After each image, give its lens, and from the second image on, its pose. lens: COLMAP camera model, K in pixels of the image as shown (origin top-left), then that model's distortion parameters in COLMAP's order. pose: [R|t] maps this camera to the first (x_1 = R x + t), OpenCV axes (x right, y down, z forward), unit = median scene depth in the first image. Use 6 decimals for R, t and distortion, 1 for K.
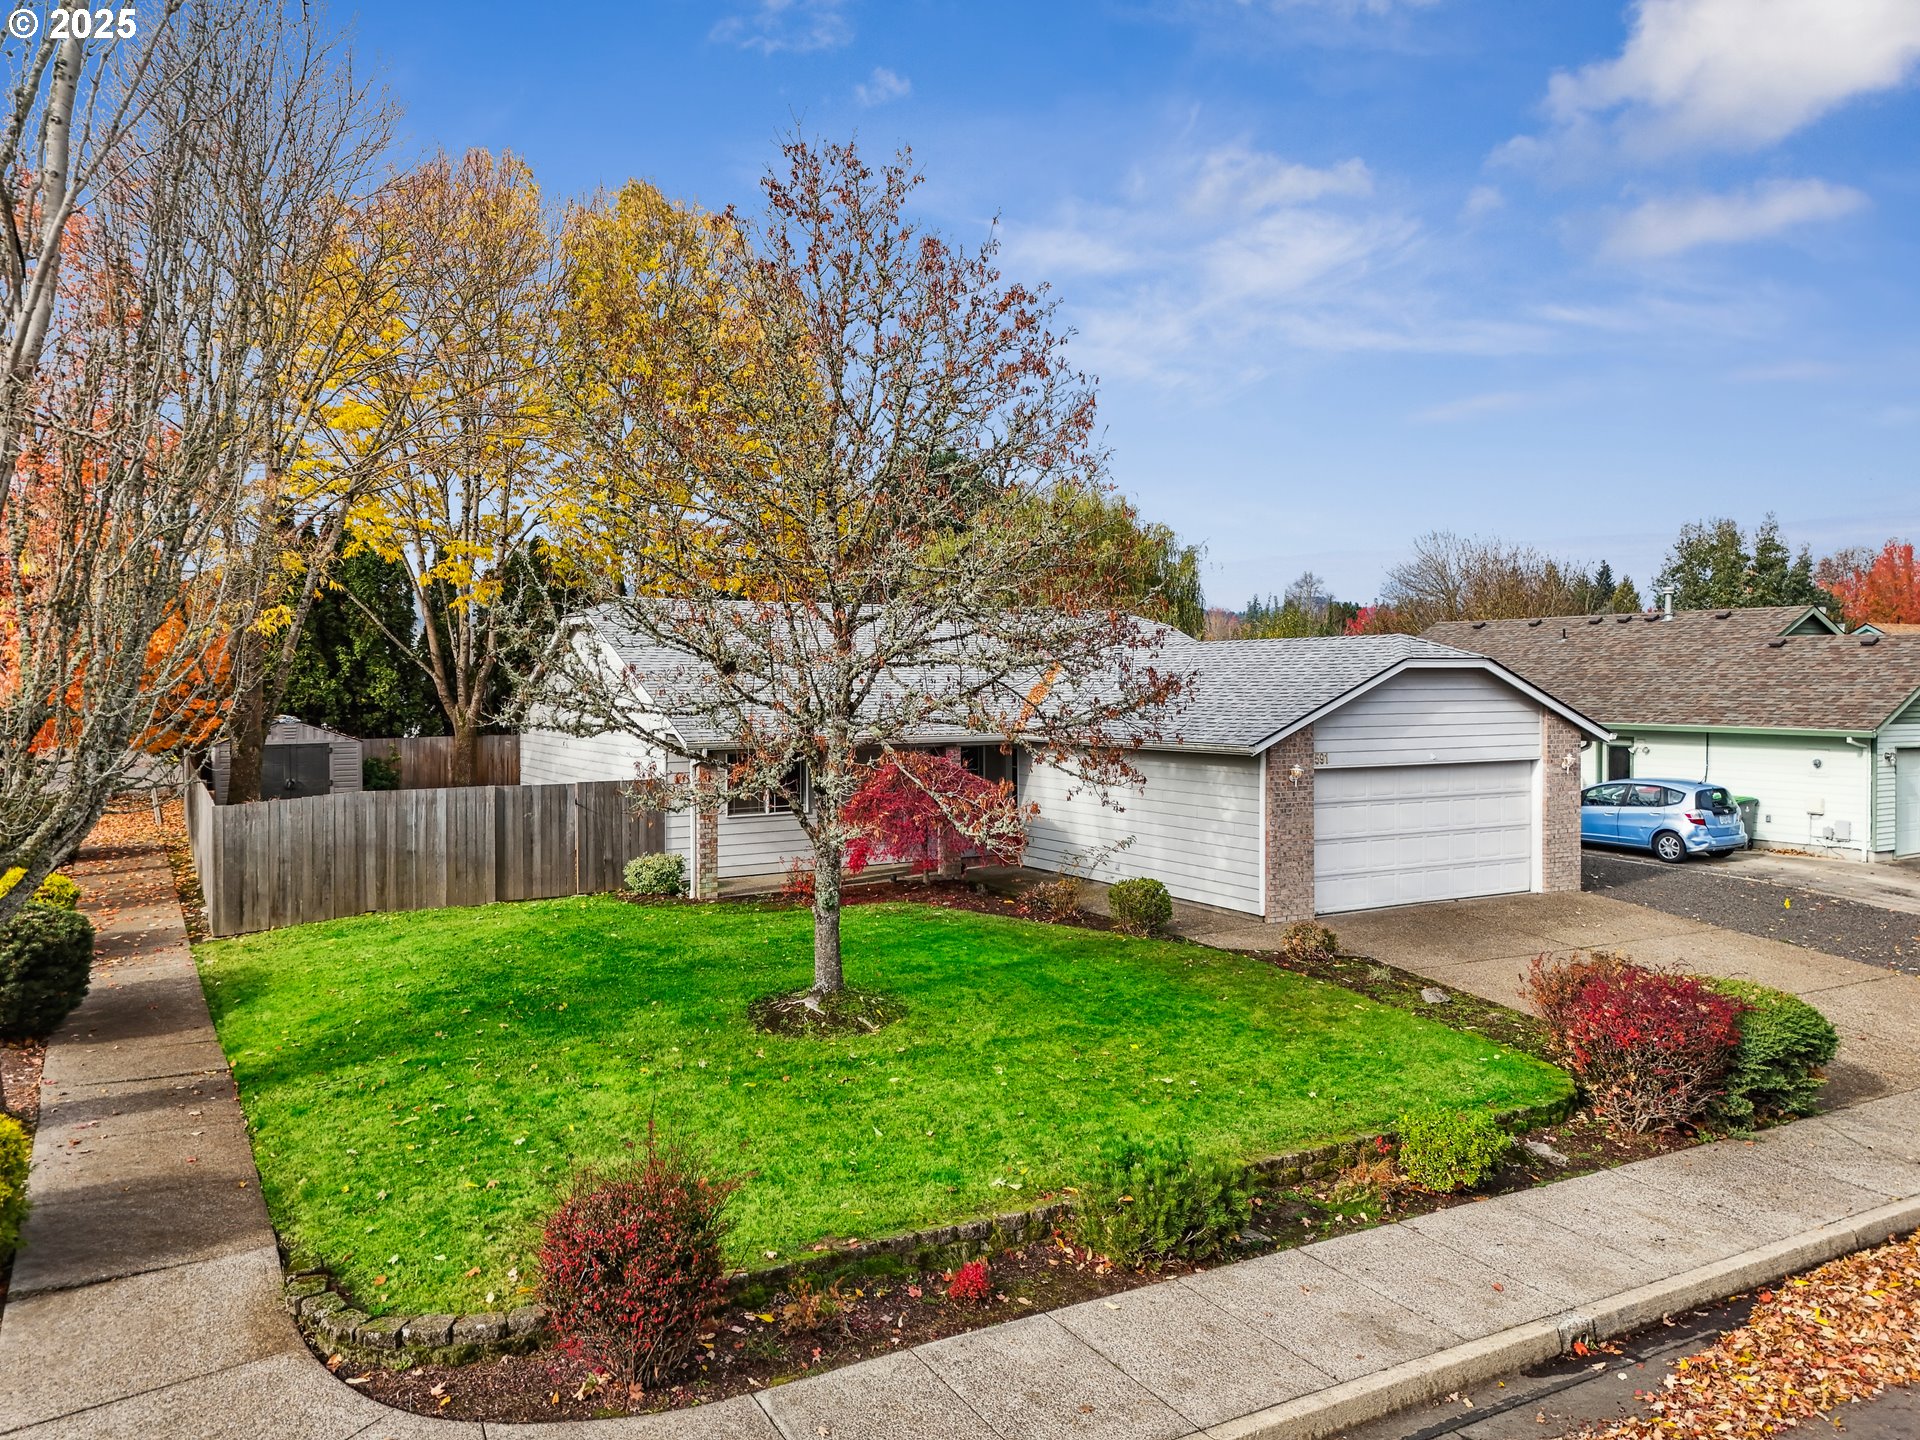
lens RADIAL K [[1442.0, 0, 965.9], [0, 1442.0, 717.3], [0, 0, 1]] dist [0.066287, -0.042615]
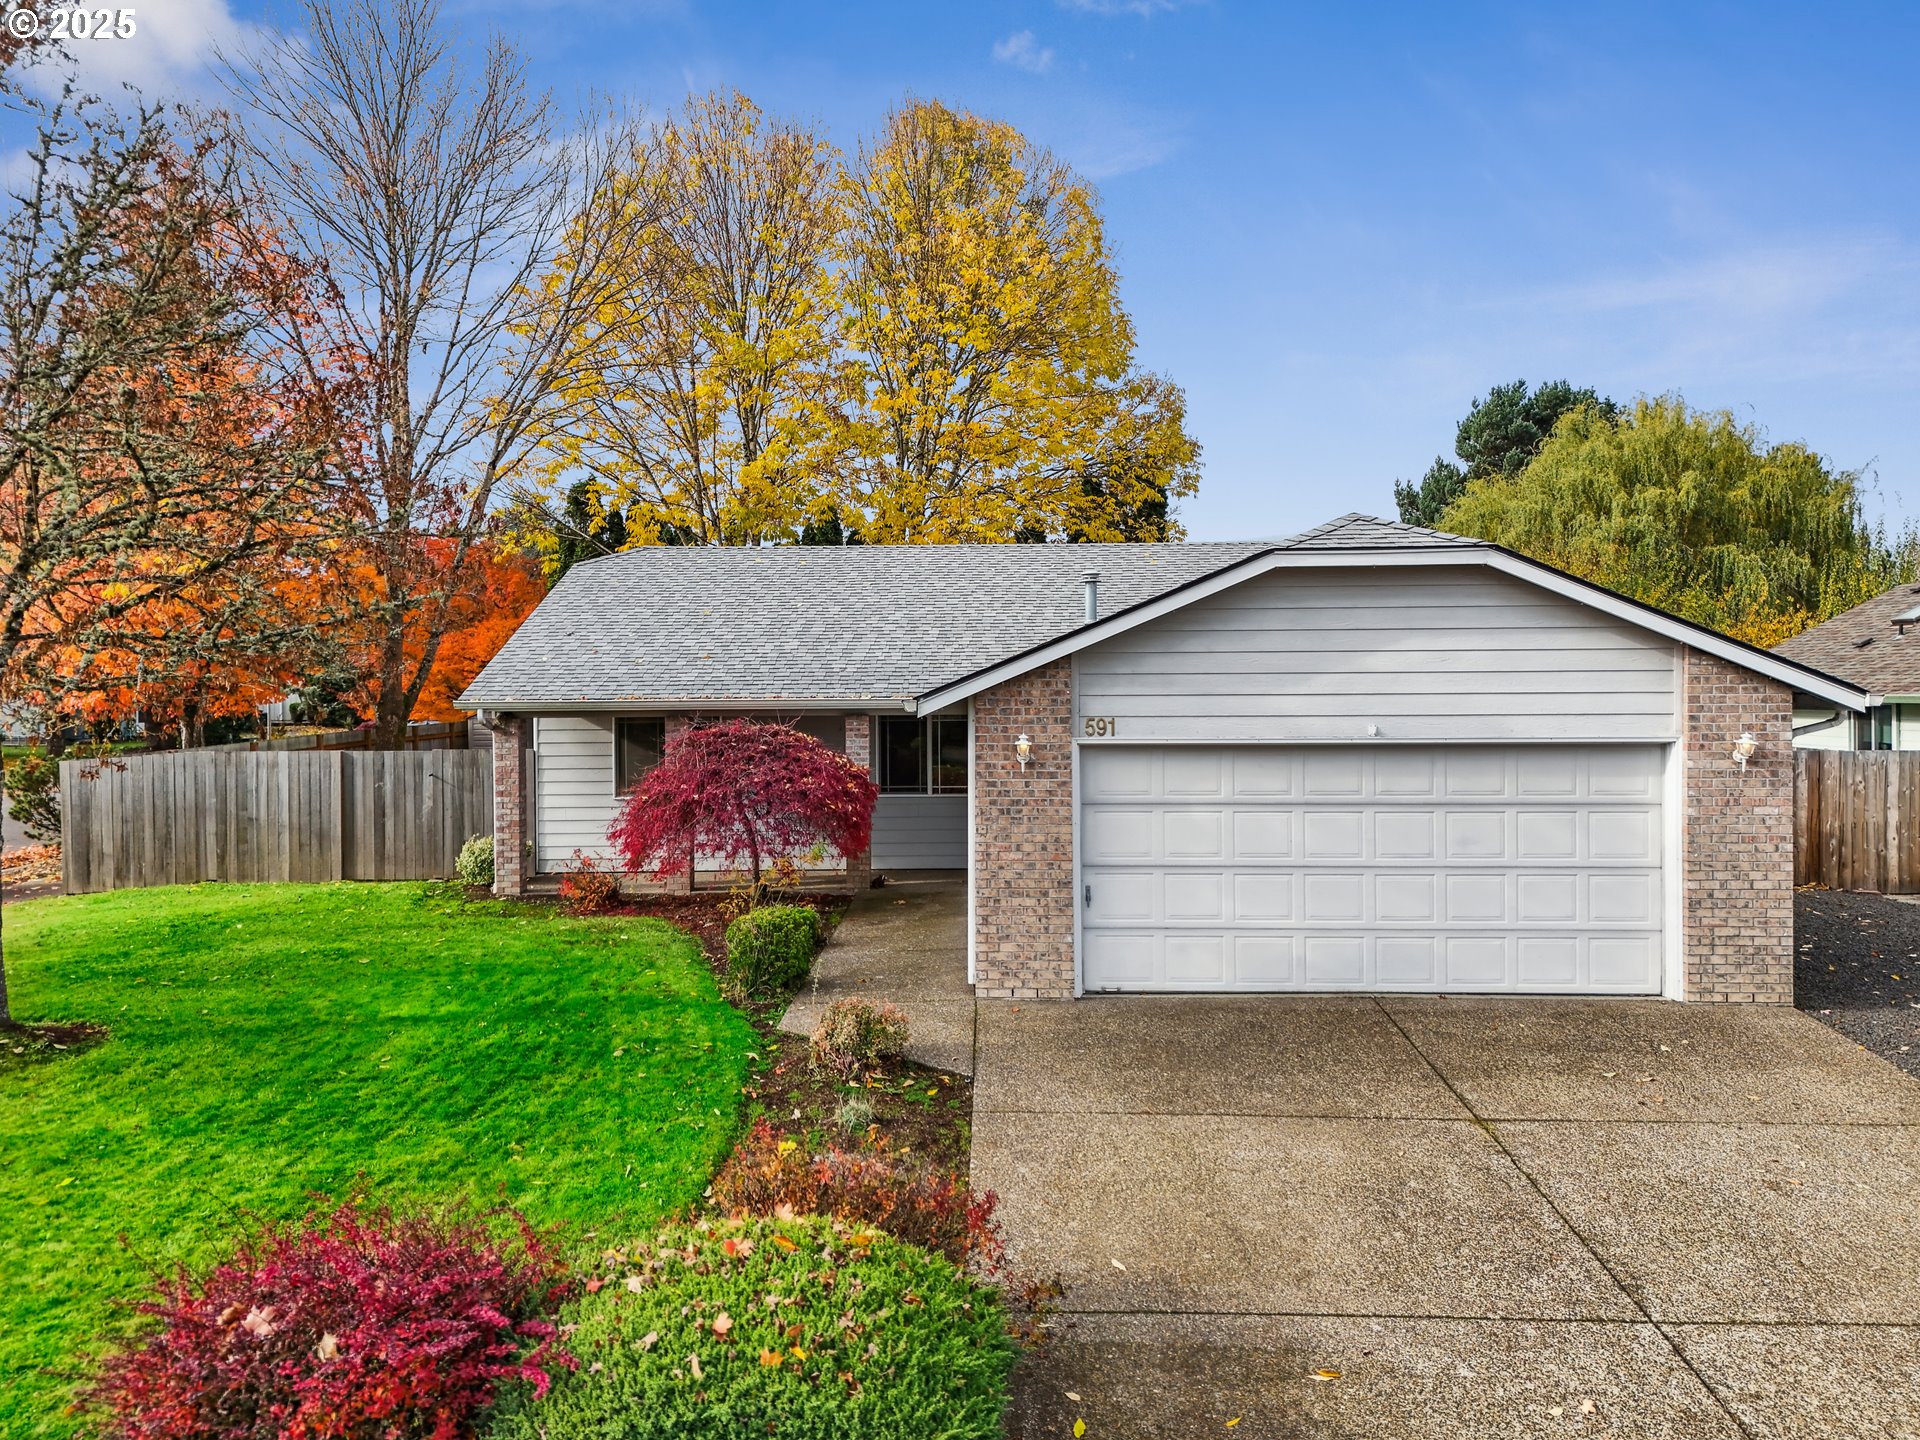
lens RADIAL K [[1442.0, 0, 957.5], [0, 1442.0, 722.2], [0, 0, 1]] dist [0.066287, -0.042615]
pose [[0.845060, 0.009264, -0.534591, 0.491590], [-0.011070, 0.999939, -0.000170, 0.026403], [0.534557, 0.006062, 0.845111, 0.457547]]
